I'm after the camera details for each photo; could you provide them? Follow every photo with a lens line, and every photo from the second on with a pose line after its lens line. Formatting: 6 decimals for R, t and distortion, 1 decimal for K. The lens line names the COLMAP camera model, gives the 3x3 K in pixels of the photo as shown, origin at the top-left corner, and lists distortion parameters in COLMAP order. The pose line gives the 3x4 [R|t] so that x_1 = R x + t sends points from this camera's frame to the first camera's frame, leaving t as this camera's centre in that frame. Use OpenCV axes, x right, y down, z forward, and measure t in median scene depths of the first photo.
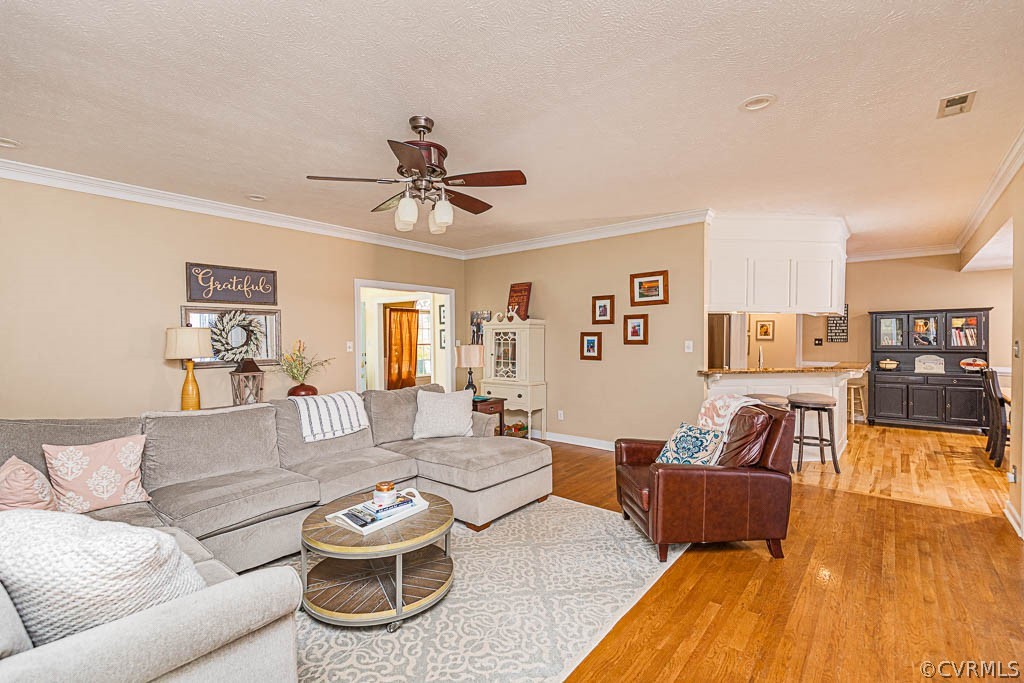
lens RADIAL K [[468.1, 0, 505.5], [0, 468.1, 340.1], [0, 0, 1]] dist [0.005647, 0.000355]
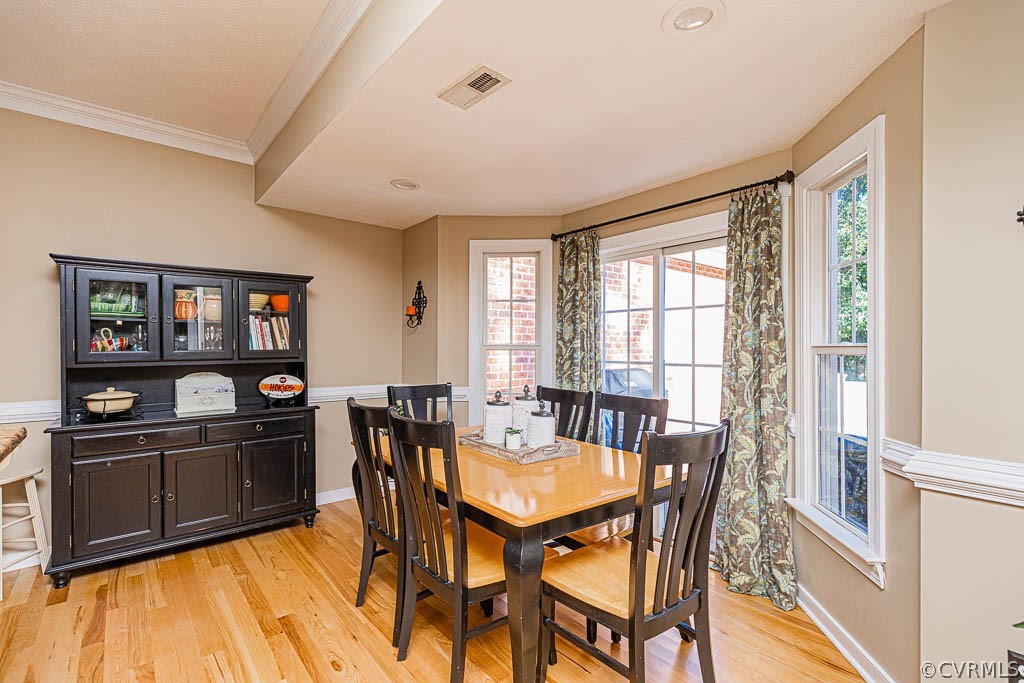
lens RADIAL K [[468.1, 0, 508.6], [0, 468.1, 345.1], [0, 0, 1]] dist [0.005647, 0.000355]
pose [[0.153859, 0.002014, 0.988091, 0.526201], [0.011592, 0.999925, -0.003844, 0.010894], [-0.988025, 0.012046, 0.153824, 0.673044]]
